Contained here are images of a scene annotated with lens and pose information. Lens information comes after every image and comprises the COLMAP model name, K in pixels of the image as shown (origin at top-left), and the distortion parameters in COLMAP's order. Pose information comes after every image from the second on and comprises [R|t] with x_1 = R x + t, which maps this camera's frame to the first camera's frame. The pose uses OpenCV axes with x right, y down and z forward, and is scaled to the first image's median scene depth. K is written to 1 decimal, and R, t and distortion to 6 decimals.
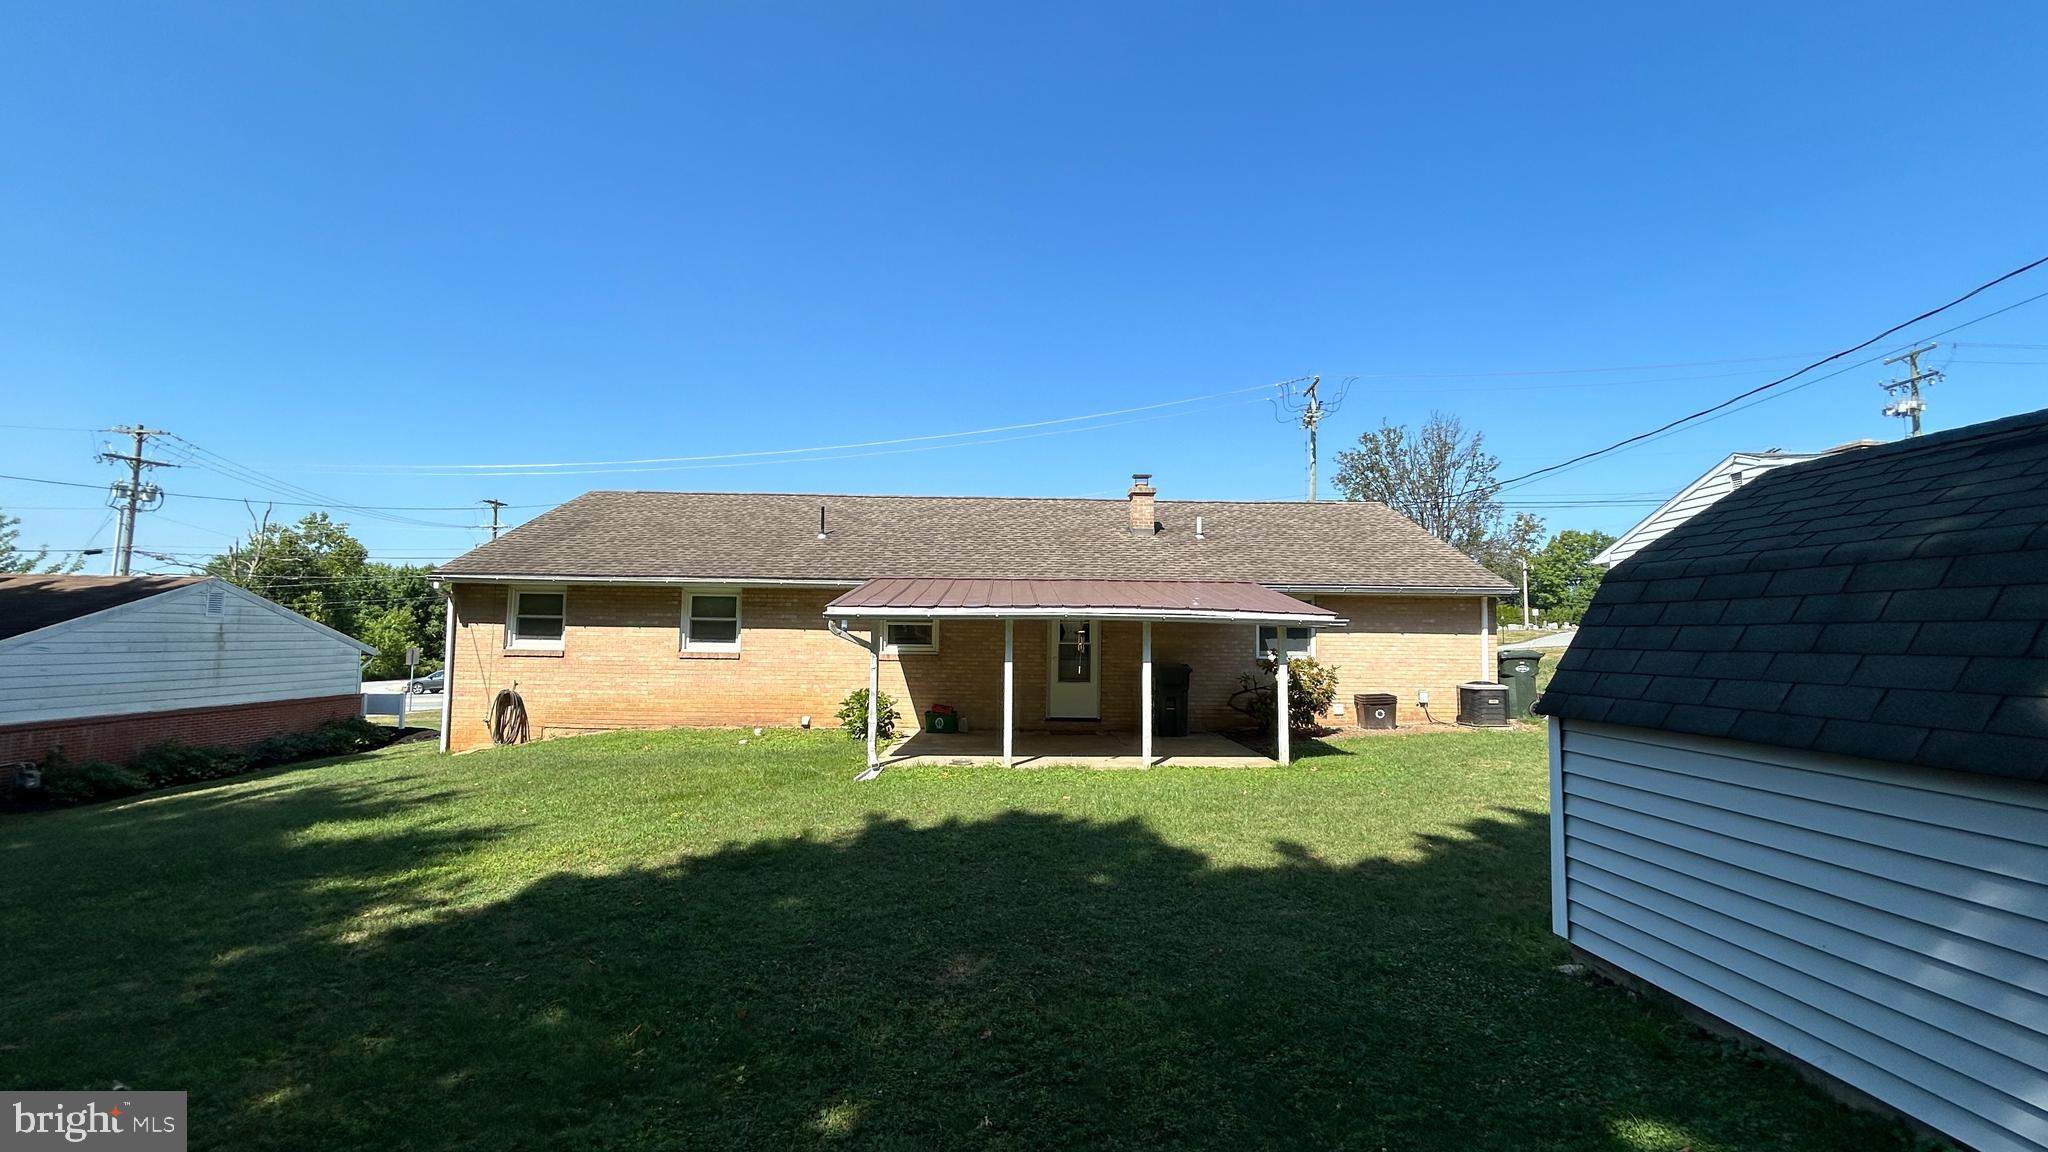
lens RADIAL K [[828.6, 0, 1025.4], [0, 828.6, 577.8], [0, 0, 1]] dist [0.000276, -0.000642]
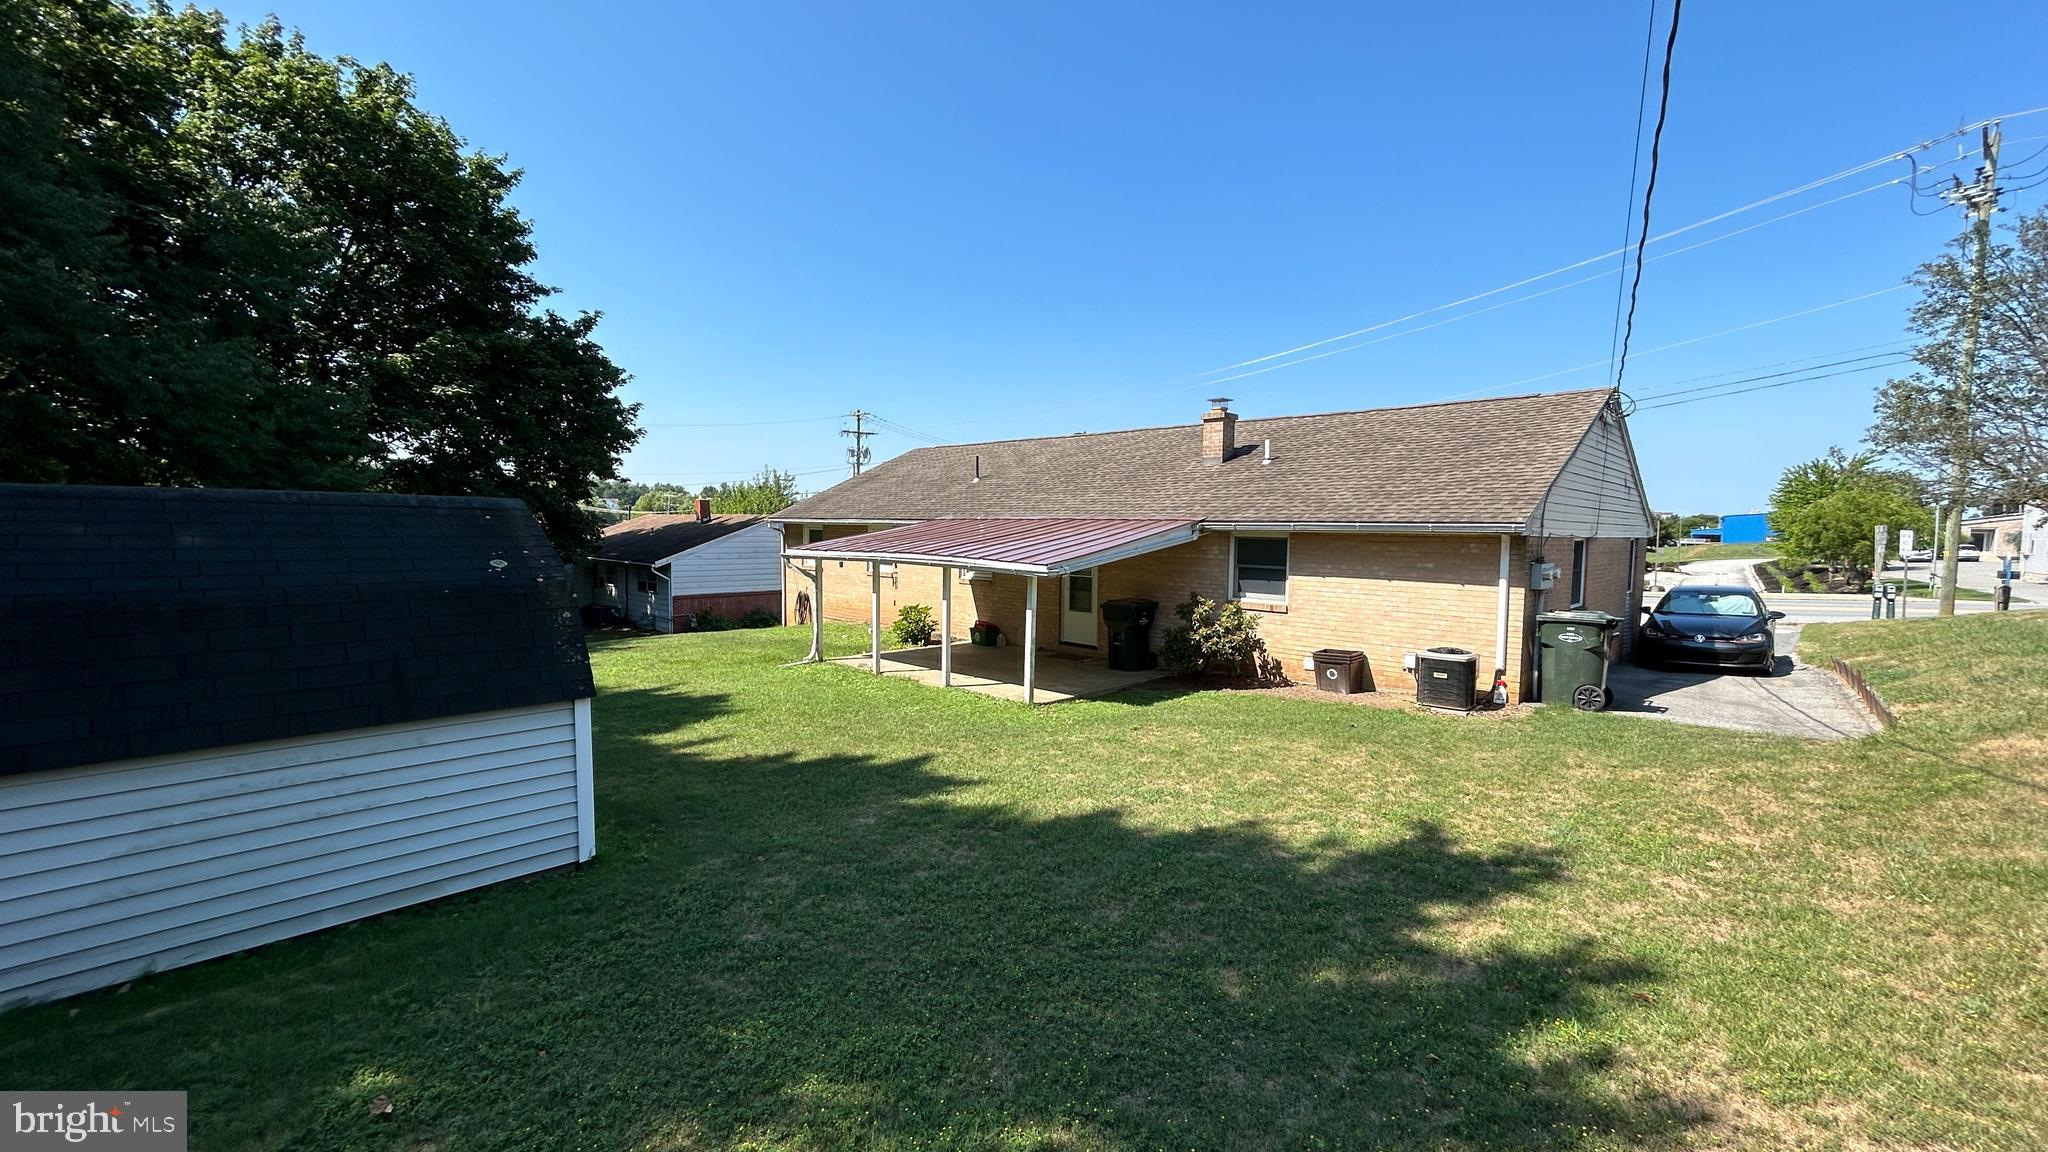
lens RADIAL K [[828.6, 0, 1025.4], [0, 828.6, 577.8], [0, 0, 1]] dist [0.000276, -0.000642]
pose [[0.717785, 0.040157, -0.695106, 0.756205], [0.040376, 0.994255, 0.099133, -0.028136], [0.695093, -0.099221, 0.712040, 0.190611]]
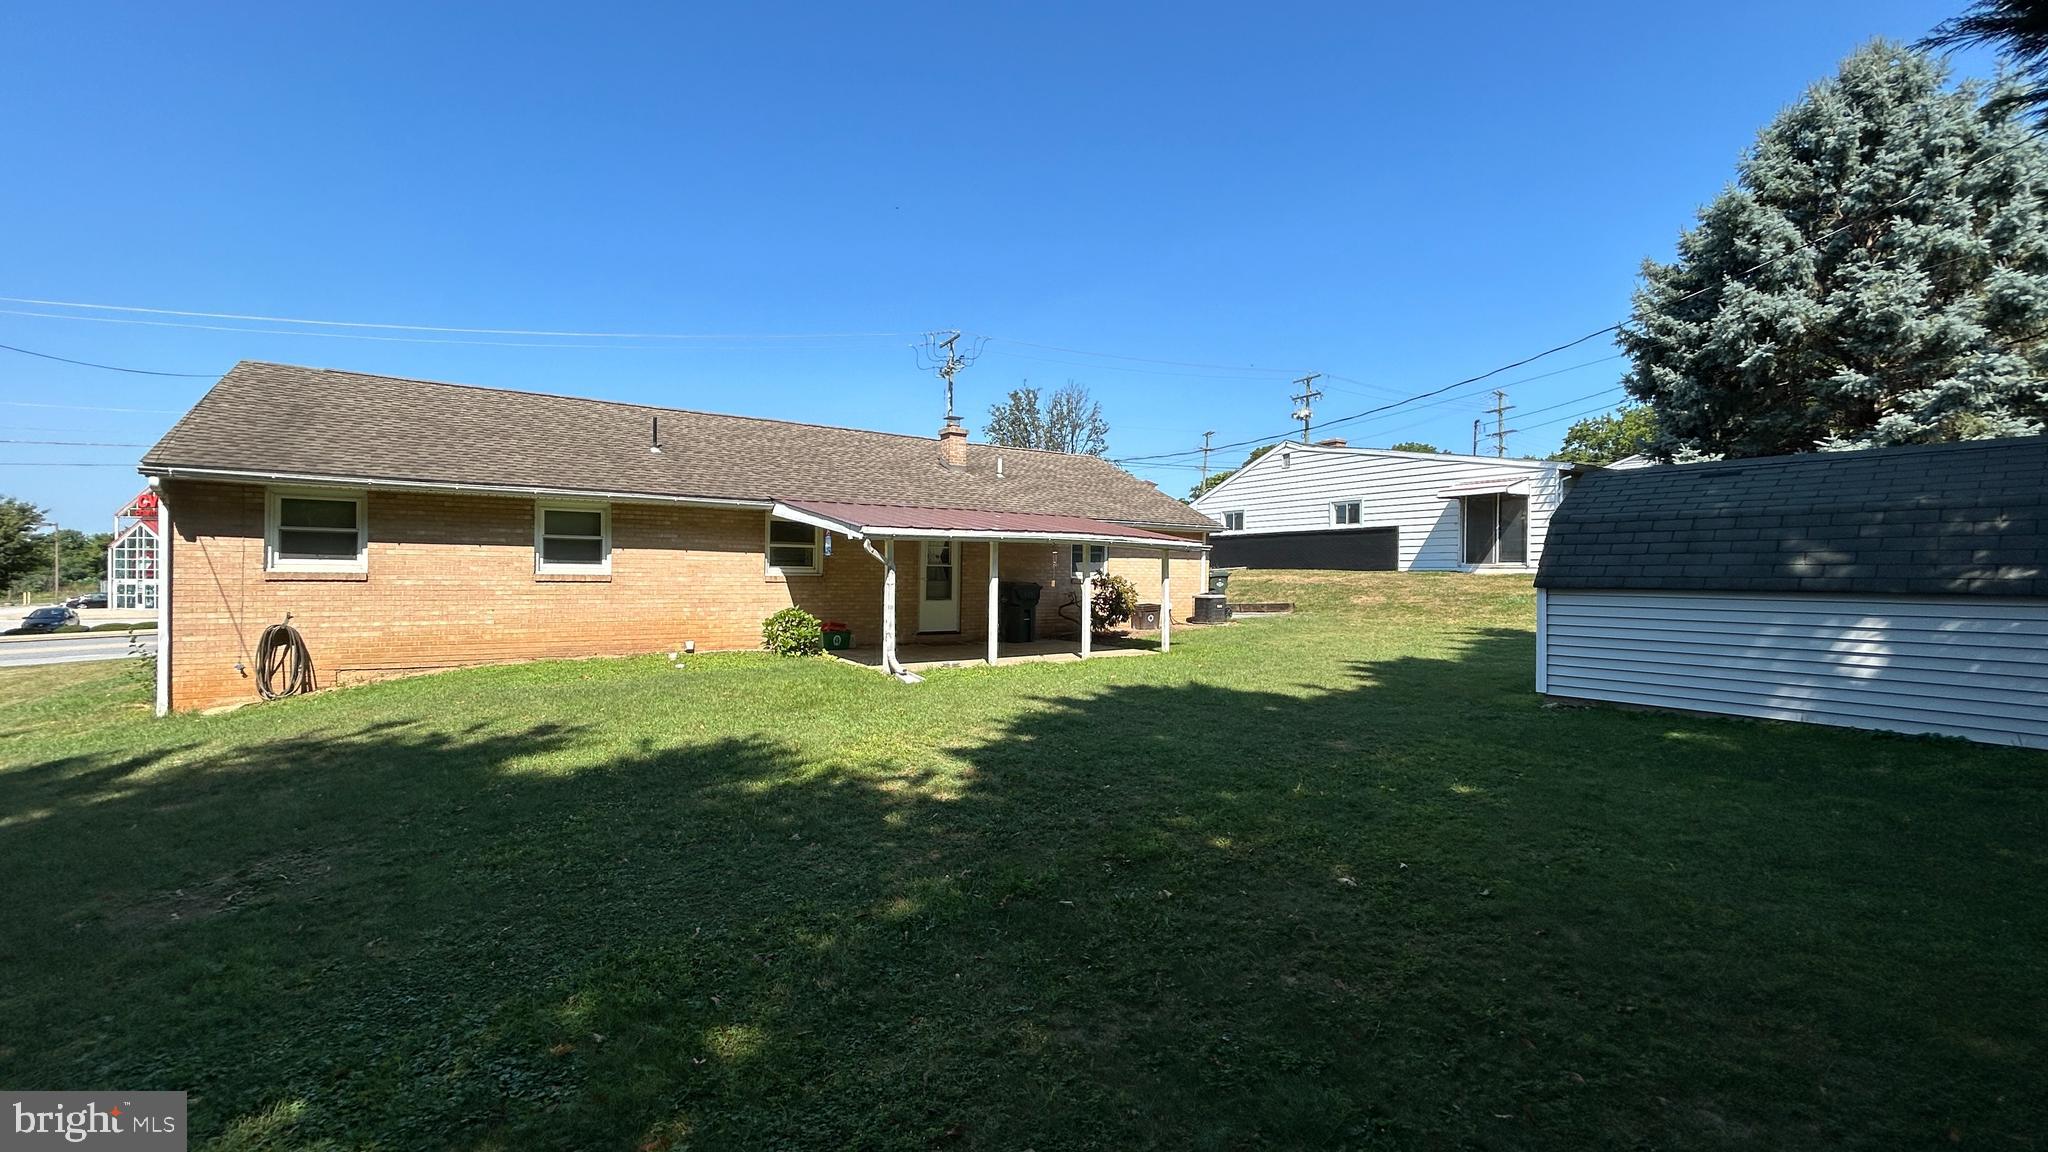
lens RADIAL K [[828.6, 0, 1025.4], [0, 828.6, 577.8], [0, 0, 1]] dist [0.000276, -0.000642]
pose [[0.837912, -0.006034, 0.545772, -0.460729], [-0.037470, 0.996944, 0.068549, 0.014486], [-0.544518, -0.077888, 0.835125, -0.003808]]
